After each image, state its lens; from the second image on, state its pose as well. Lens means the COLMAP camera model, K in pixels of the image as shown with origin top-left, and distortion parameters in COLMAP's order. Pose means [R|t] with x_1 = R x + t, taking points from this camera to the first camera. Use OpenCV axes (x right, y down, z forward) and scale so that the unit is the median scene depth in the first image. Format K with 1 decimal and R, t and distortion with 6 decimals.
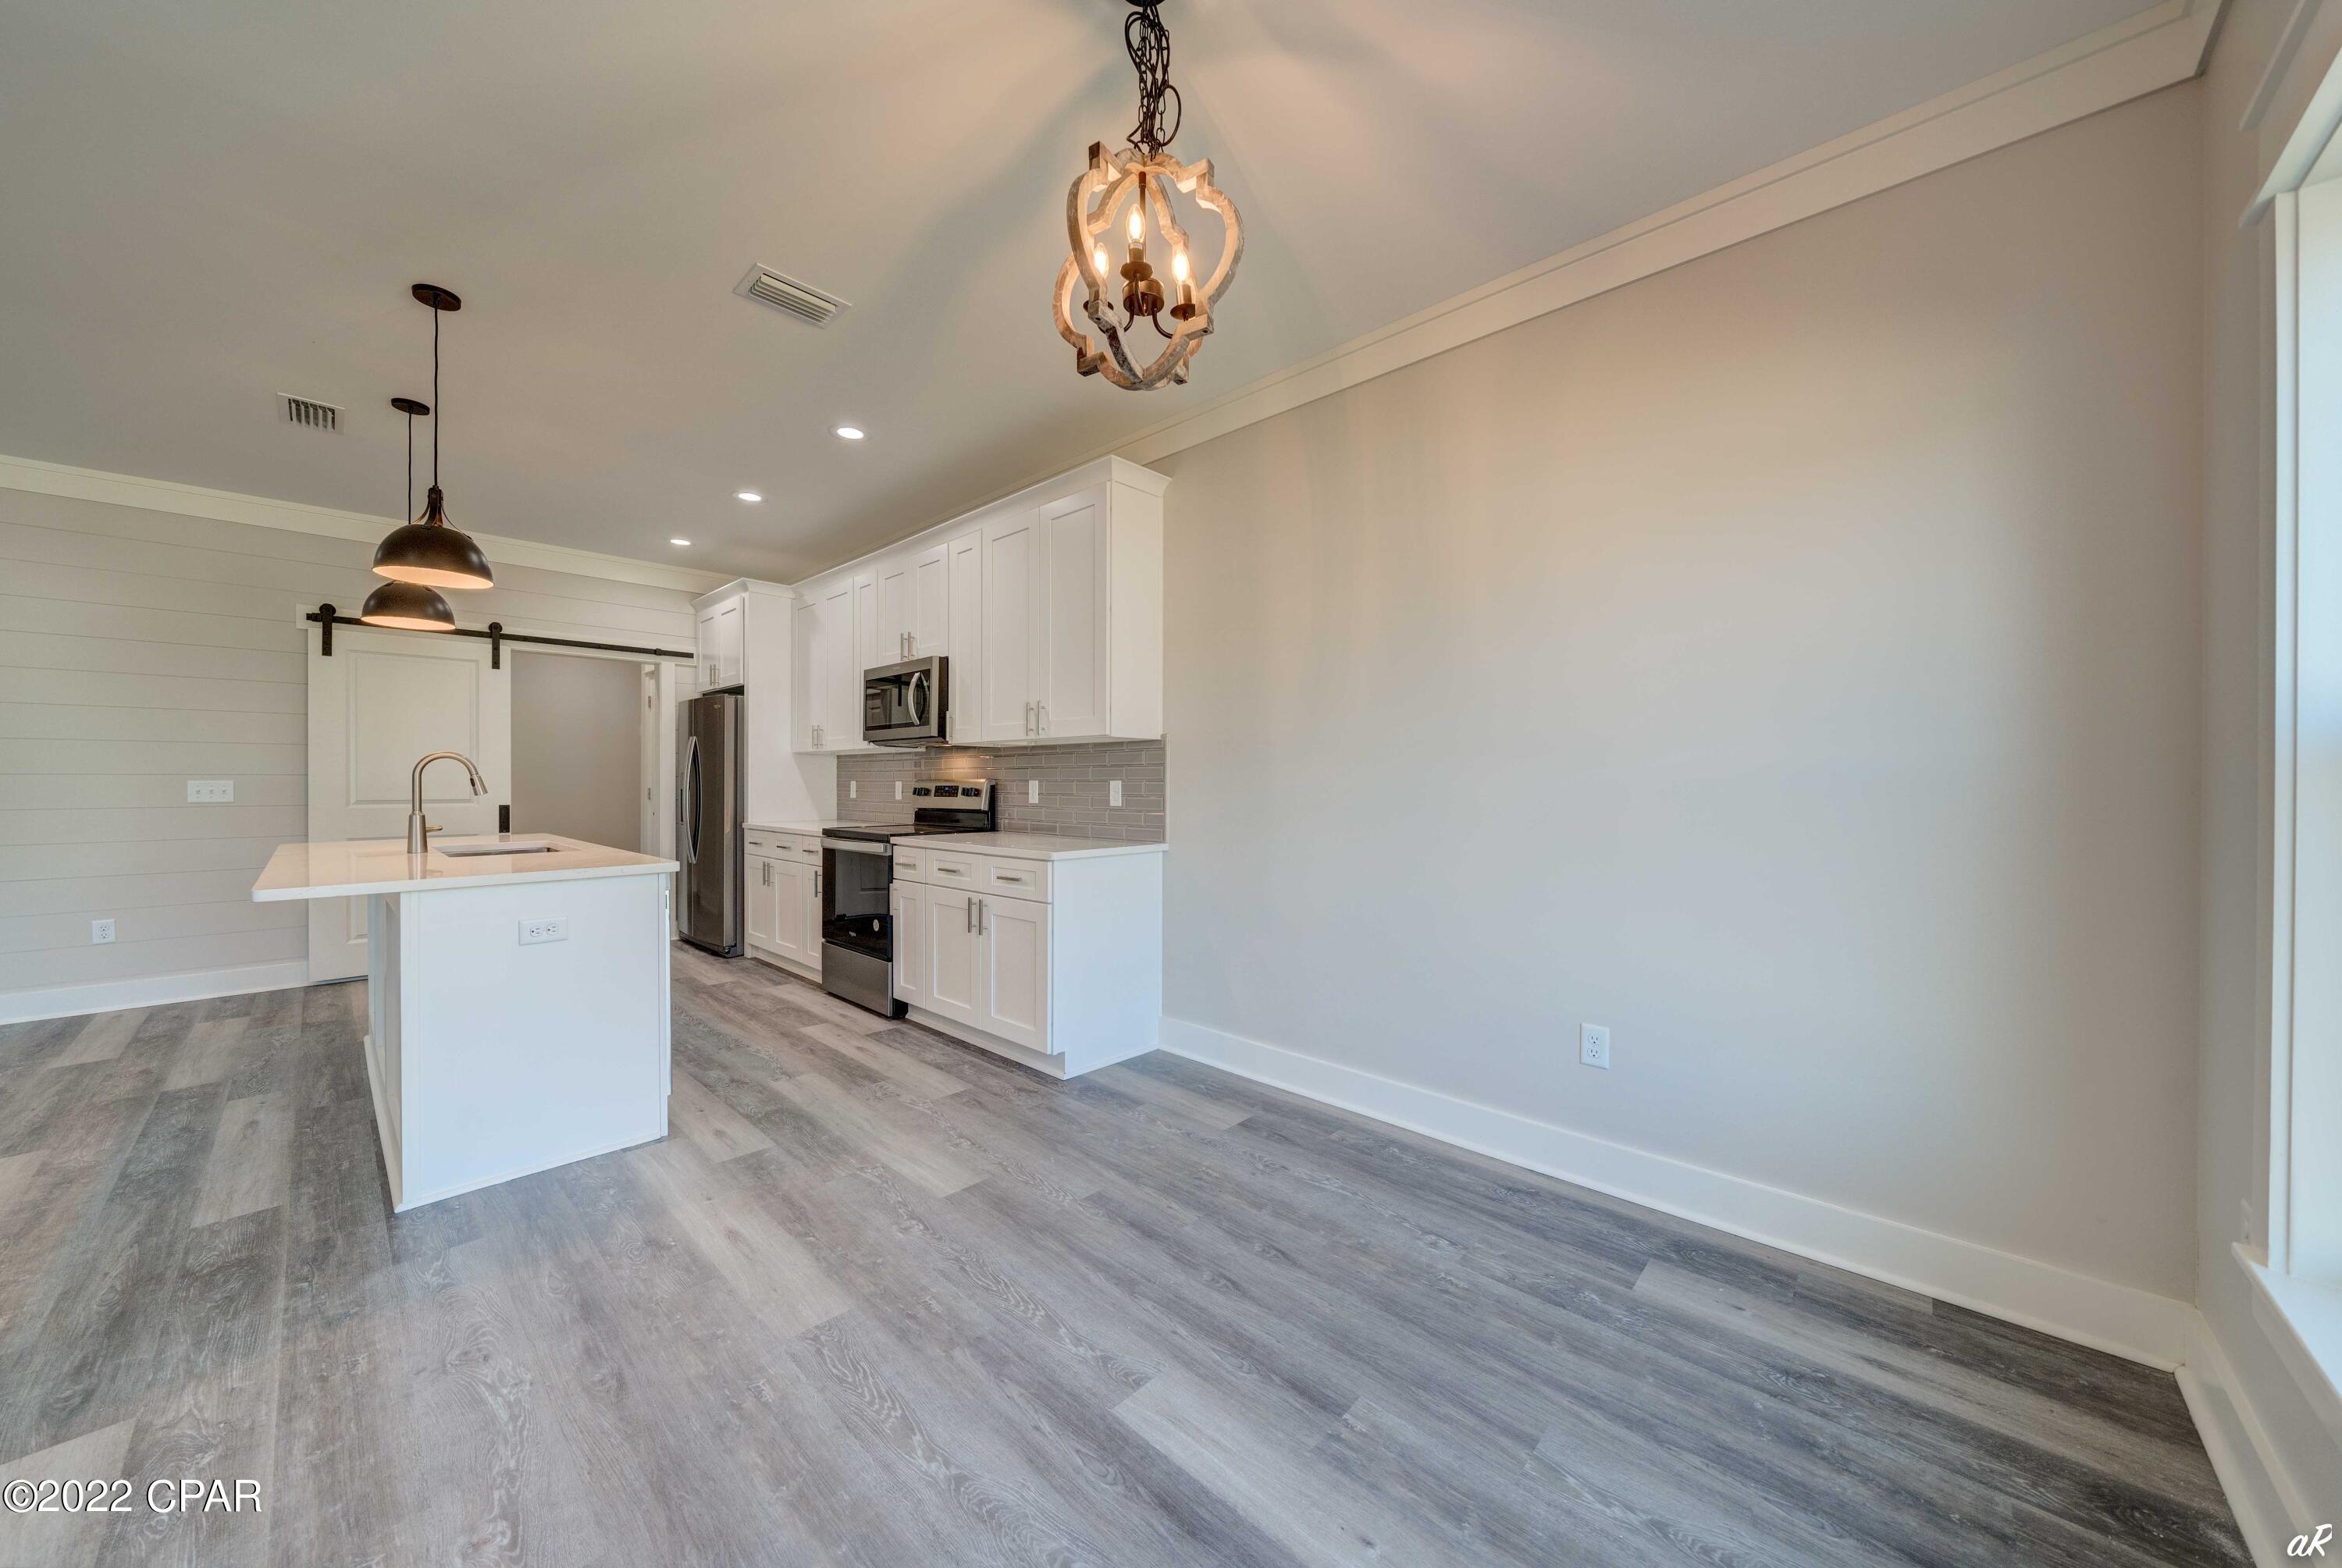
lens RADIAL K [[815.7, 0, 1177.1], [0, 815.7, 788.0], [0, 0, 1]] dist [-0.002531, -0.000055]
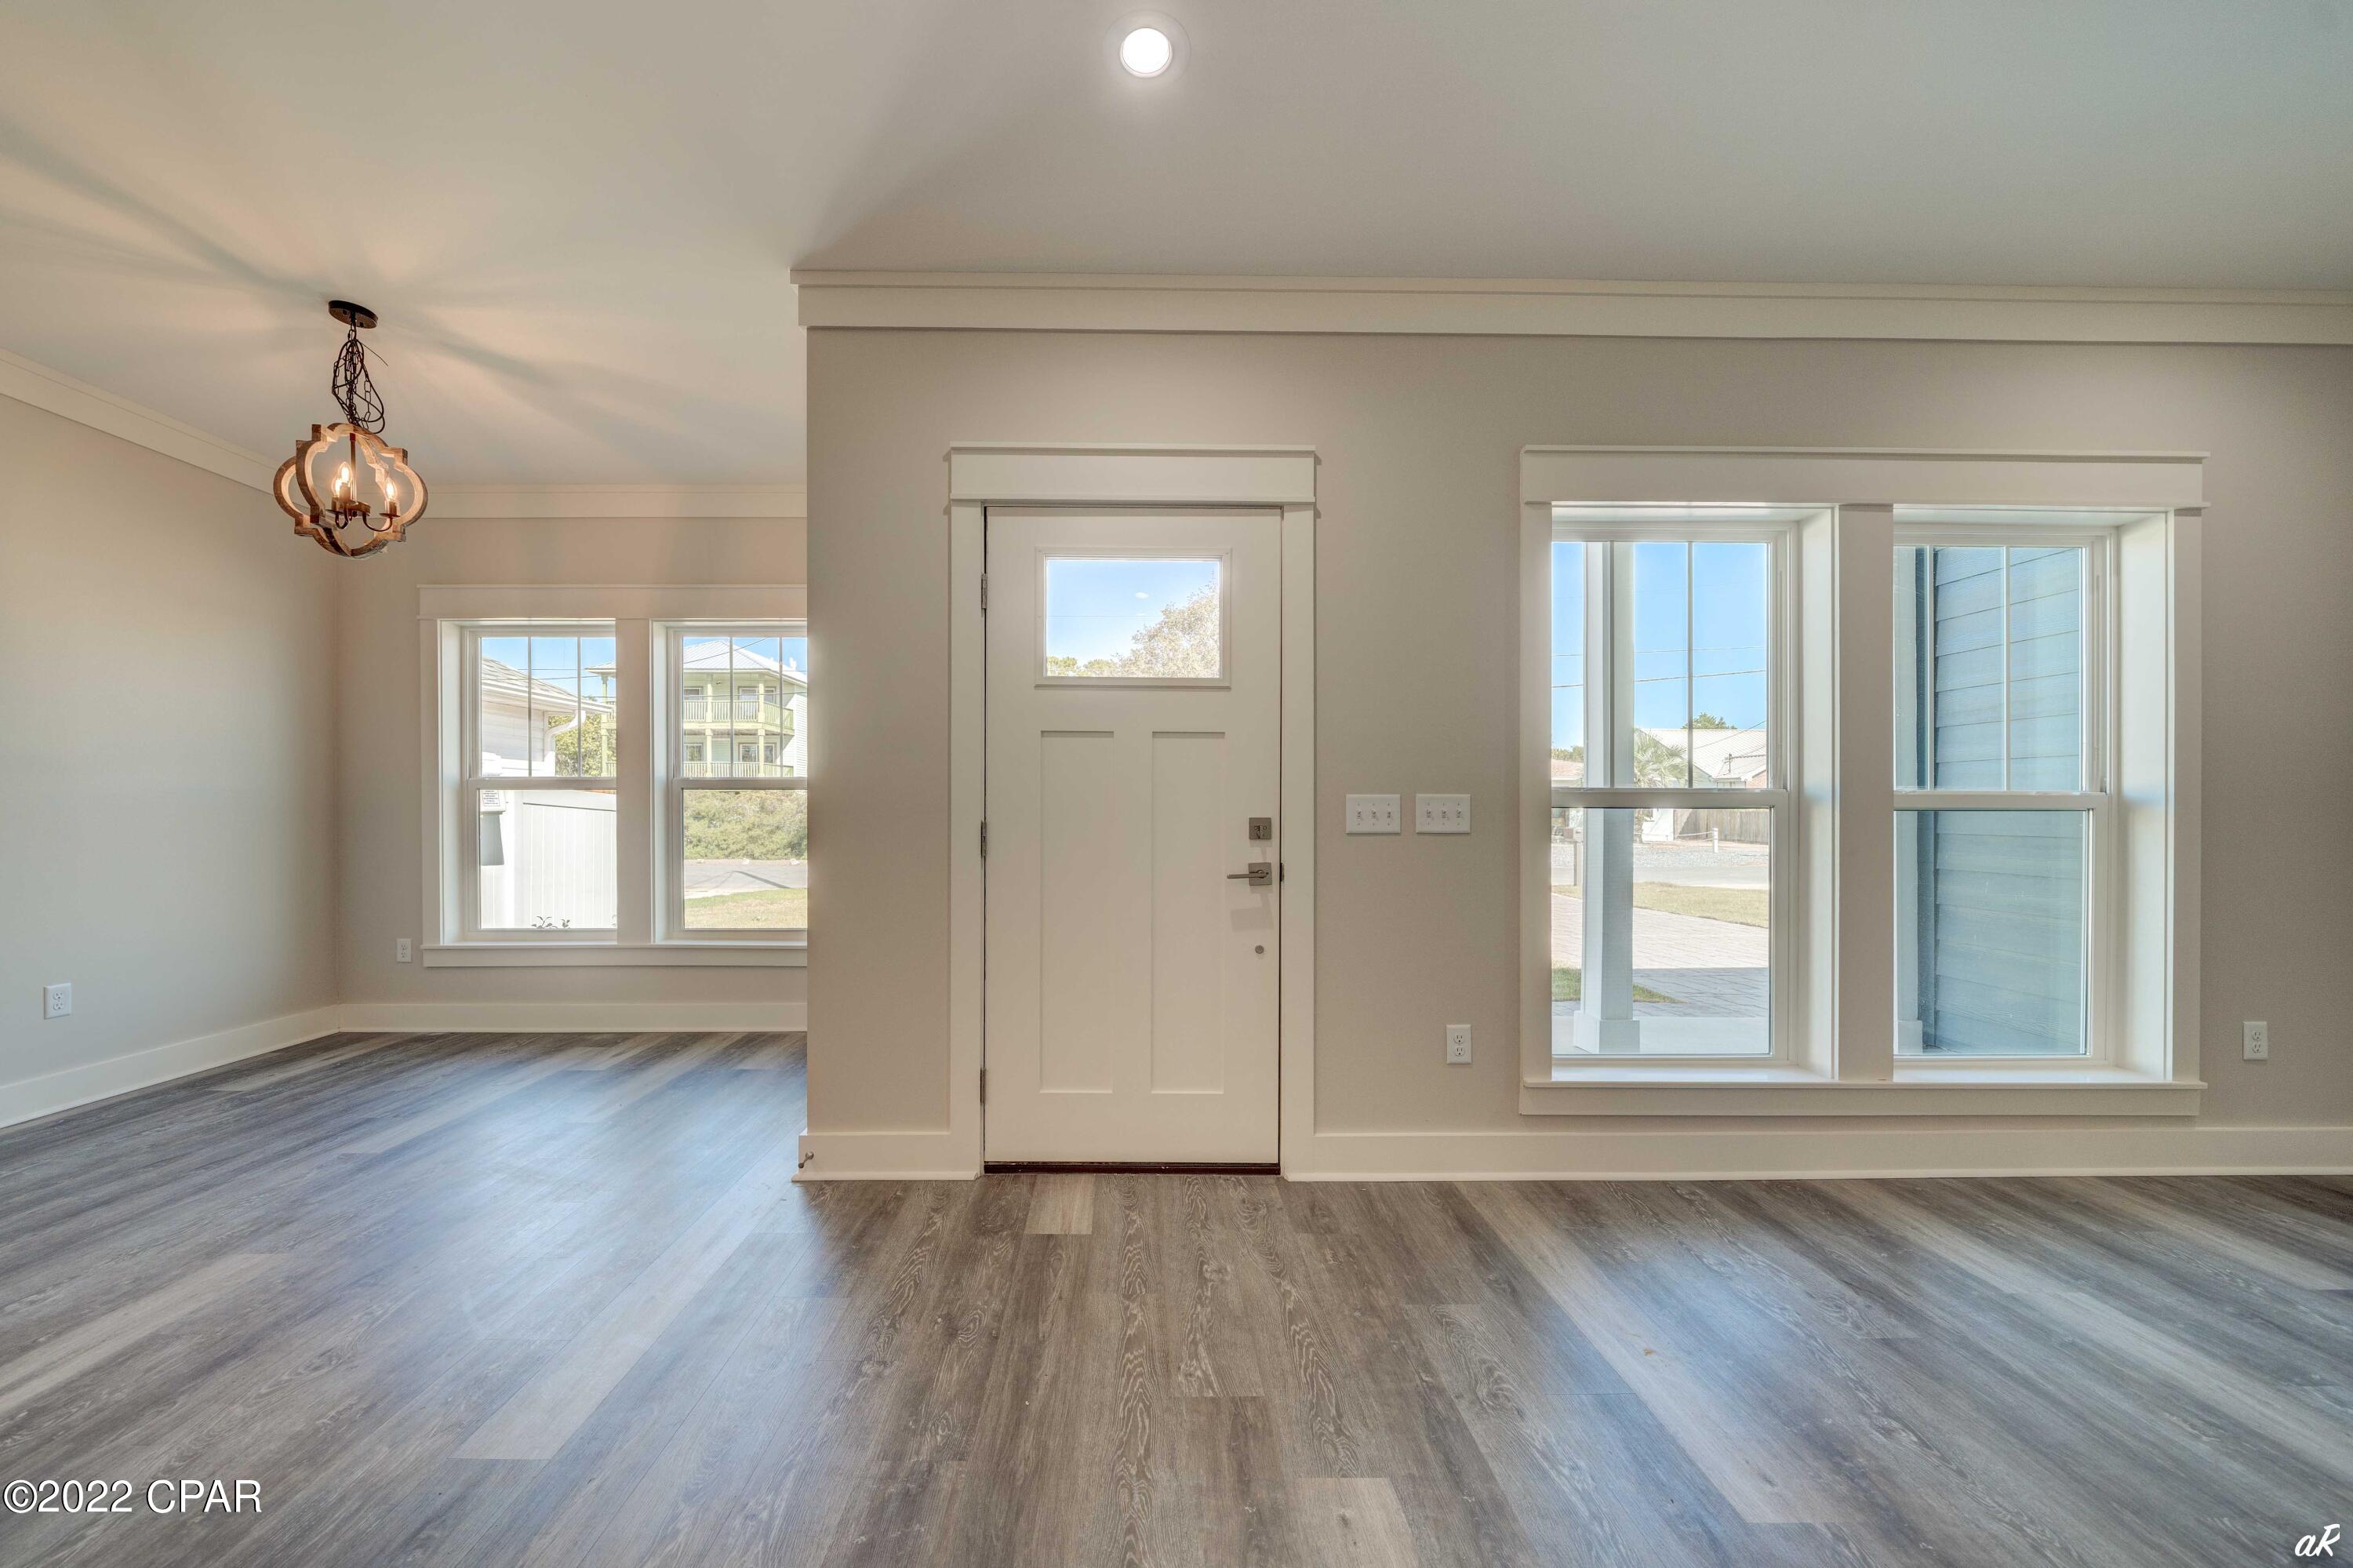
lens RADIAL K [[819.7, 0, 1144.5], [0, 819.7, 803.5], [0, 0, 1]] dist [-0.002531, -0.000055]
pose [[-0.694552, 0.000127, 0.719442, -1.197151], [0.003208, 0.999991, 0.002920, 0.010217], [-0.719435, 0.004336, -0.694546, 0.505031]]
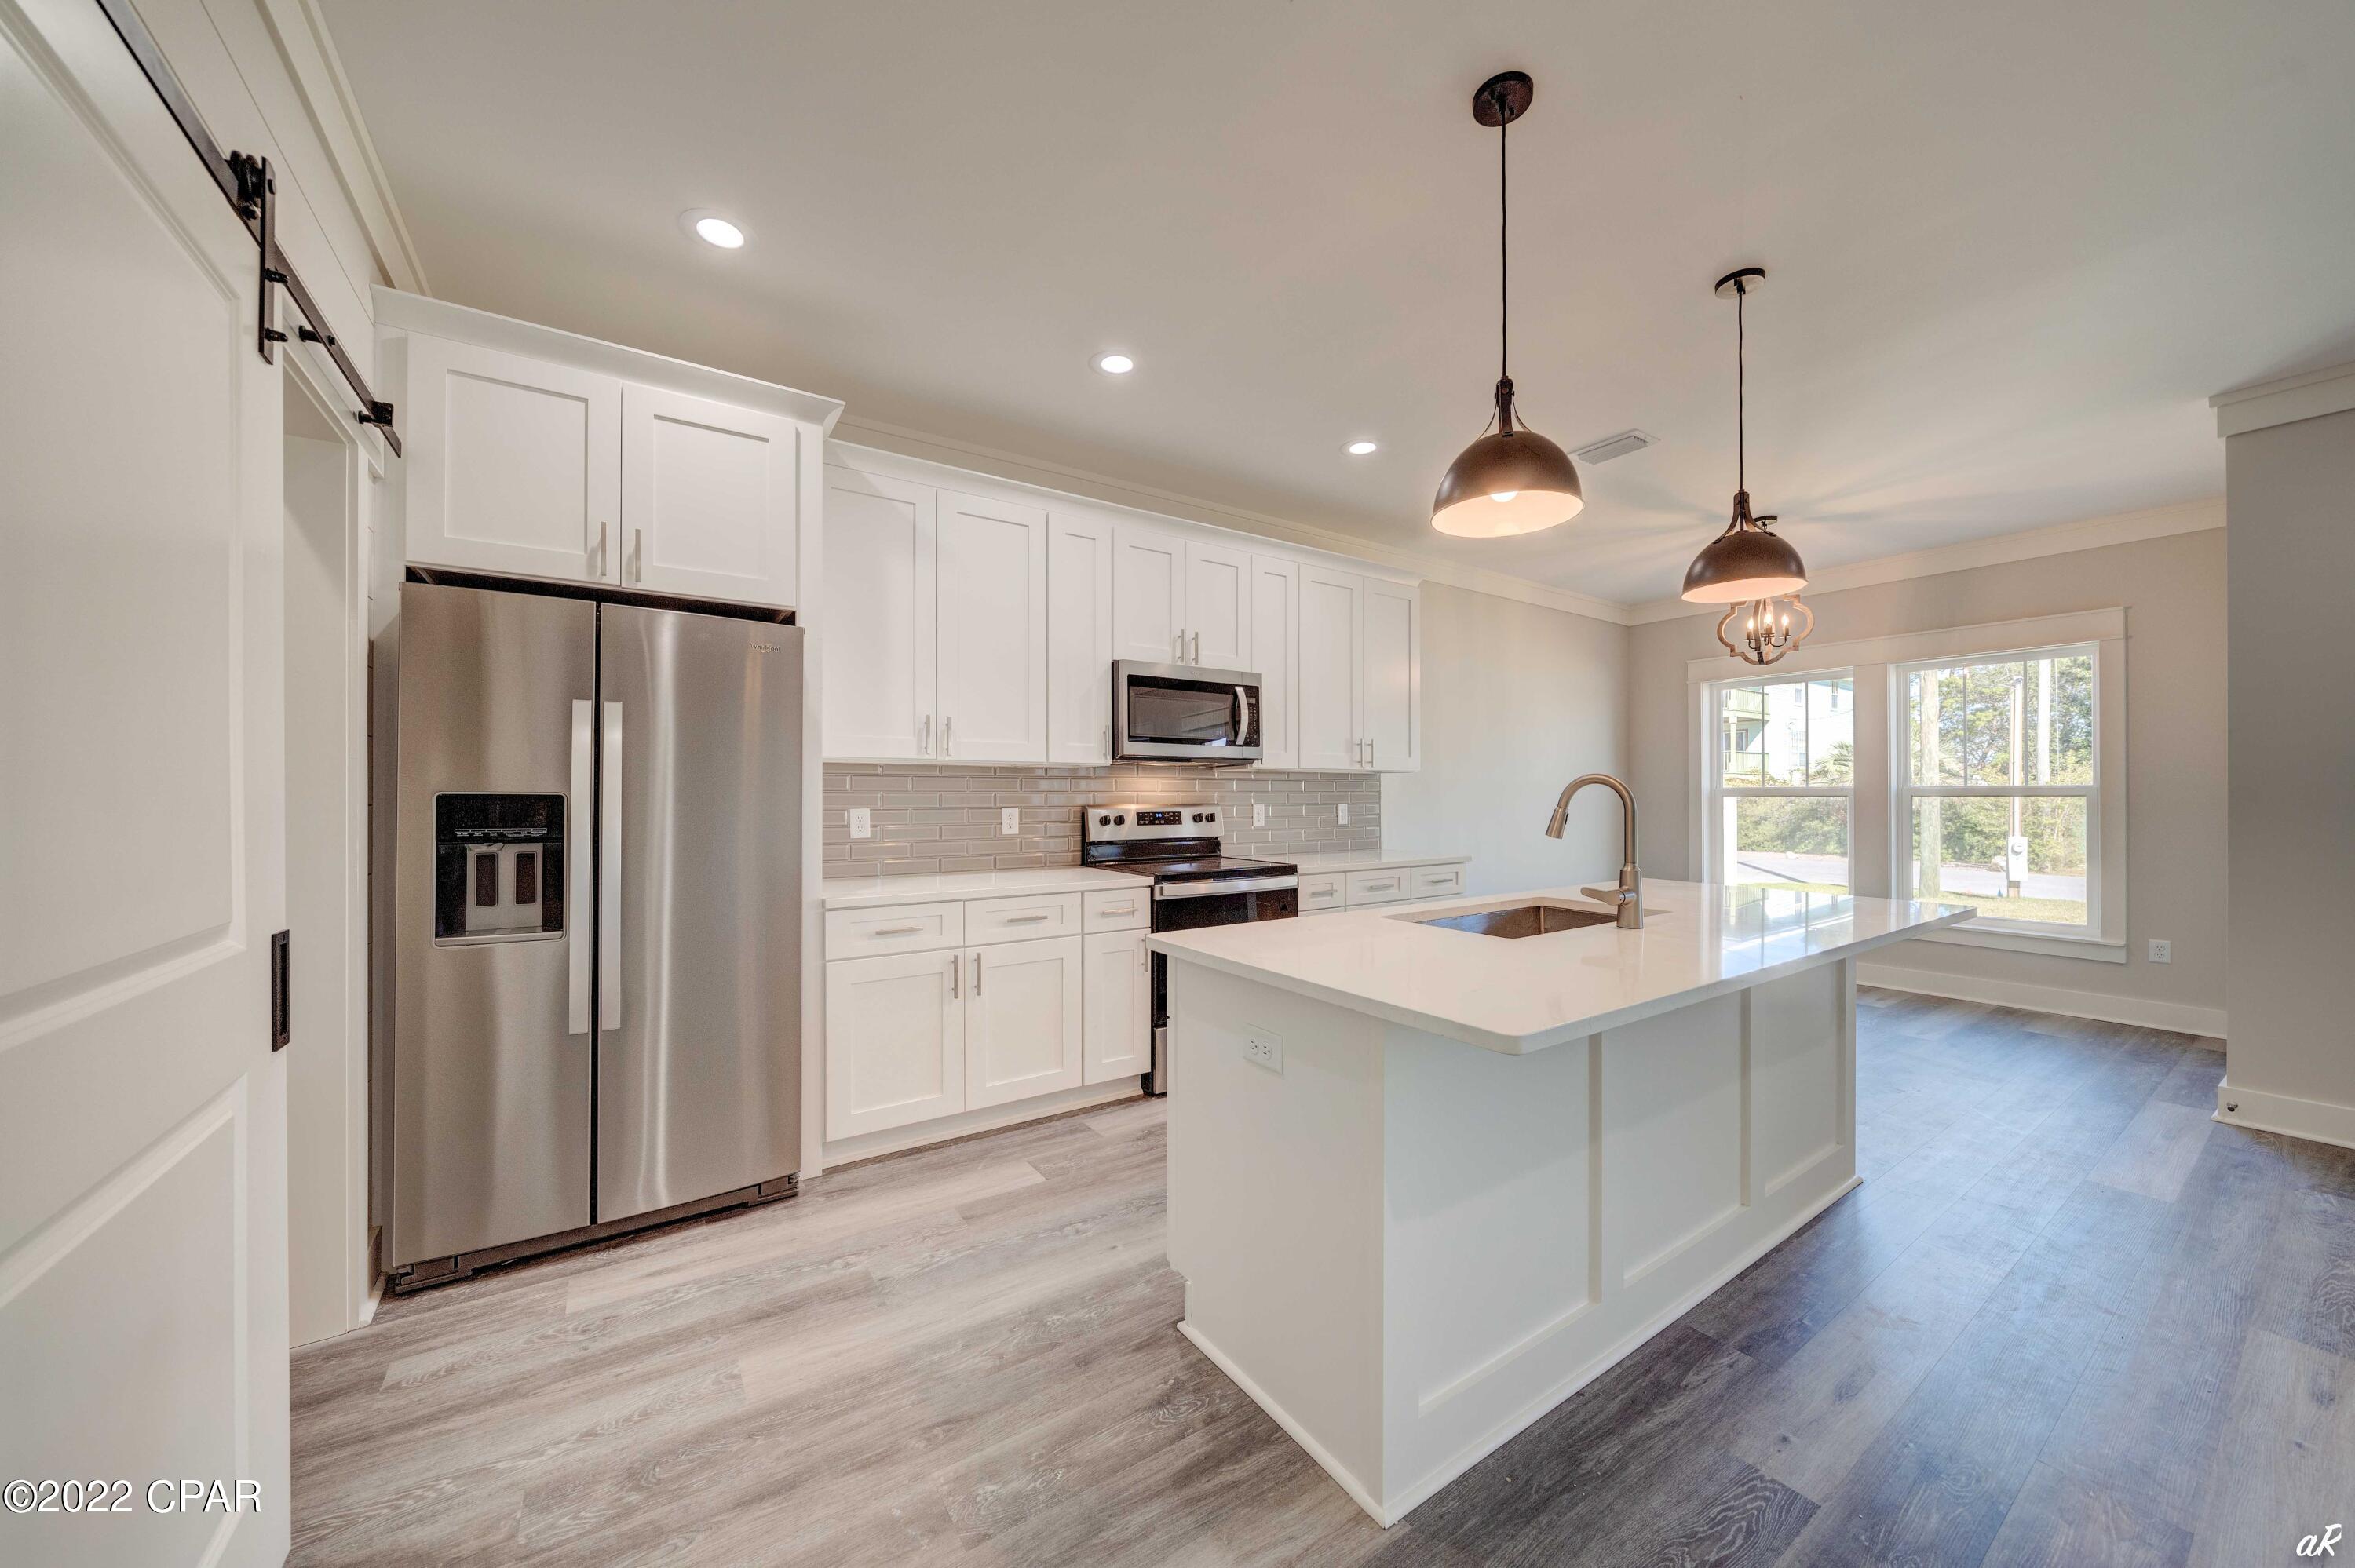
lens RADIAL K [[820.2, 0, 1176.0], [0, 820.2, 791.4], [0, 0, 1]] dist [-0.002531, -0.000055]
pose [[0.226689, -0.008580, 0.973929, -1.625033], [0.005012, 0.999958, 0.007643, -0.044311], [-0.973954, 0.003149, 0.226723, 1.156973]]
